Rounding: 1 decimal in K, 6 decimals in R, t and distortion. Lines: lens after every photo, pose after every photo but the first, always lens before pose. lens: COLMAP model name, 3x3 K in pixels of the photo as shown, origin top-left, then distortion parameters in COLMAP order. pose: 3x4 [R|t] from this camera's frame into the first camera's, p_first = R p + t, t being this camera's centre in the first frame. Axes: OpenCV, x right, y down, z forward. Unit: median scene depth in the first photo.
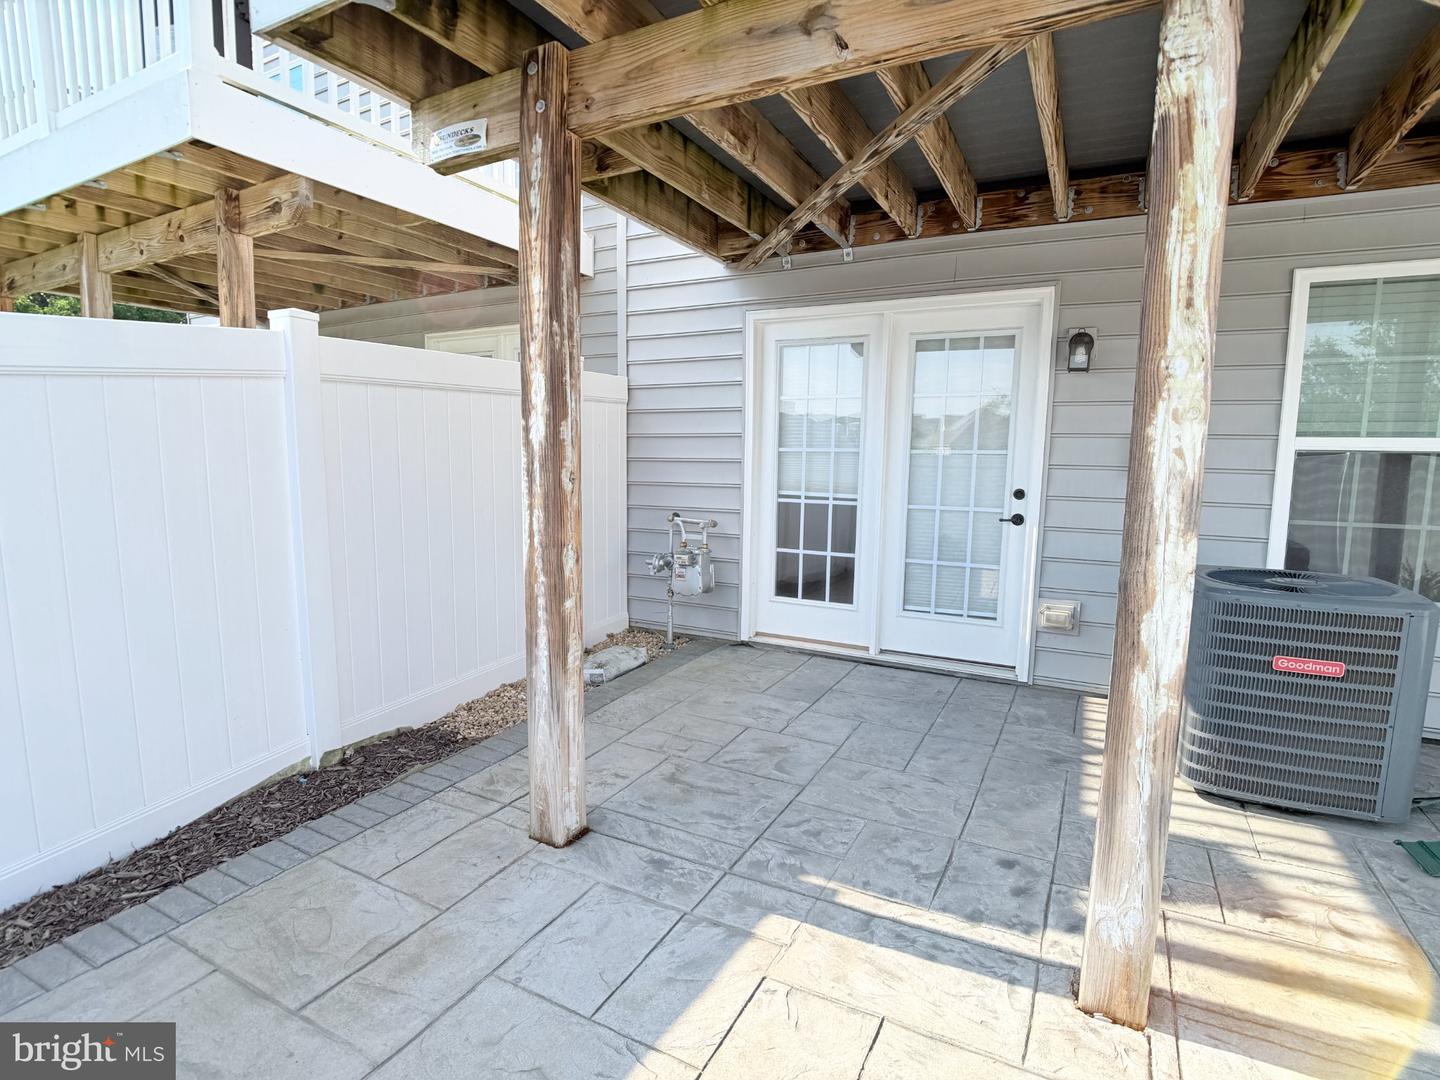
lens RADIAL K [[734.1, 0, 725.2], [0, 734.1, 543.0], [0, 0, 1]] dist [-0.021210, -0.000031]
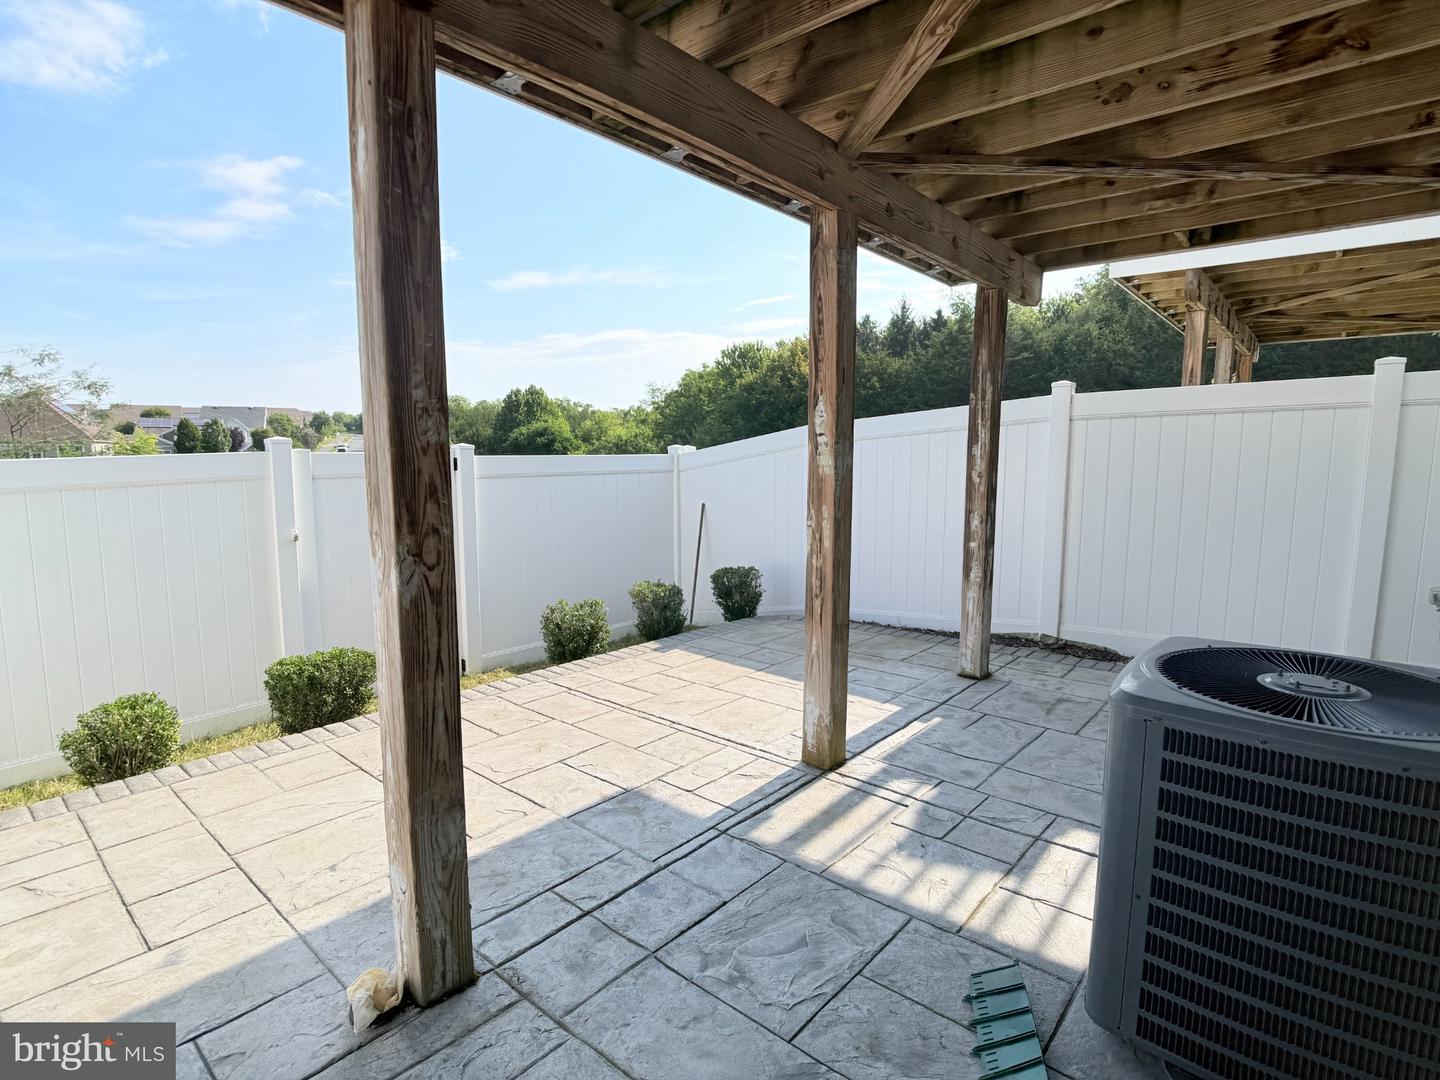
lens RADIAL K [[734.1, 0, 725.2], [0, 734.1, 543.0], [0, 0, 1]] dist [-0.021210, -0.000031]
pose [[-0.226739, 0.107583, -0.967996, 1.801915], [-0.127824, 0.981997, 0.139080, -0.100365], [0.965531, 0.155267, -0.208905, 0.829508]]
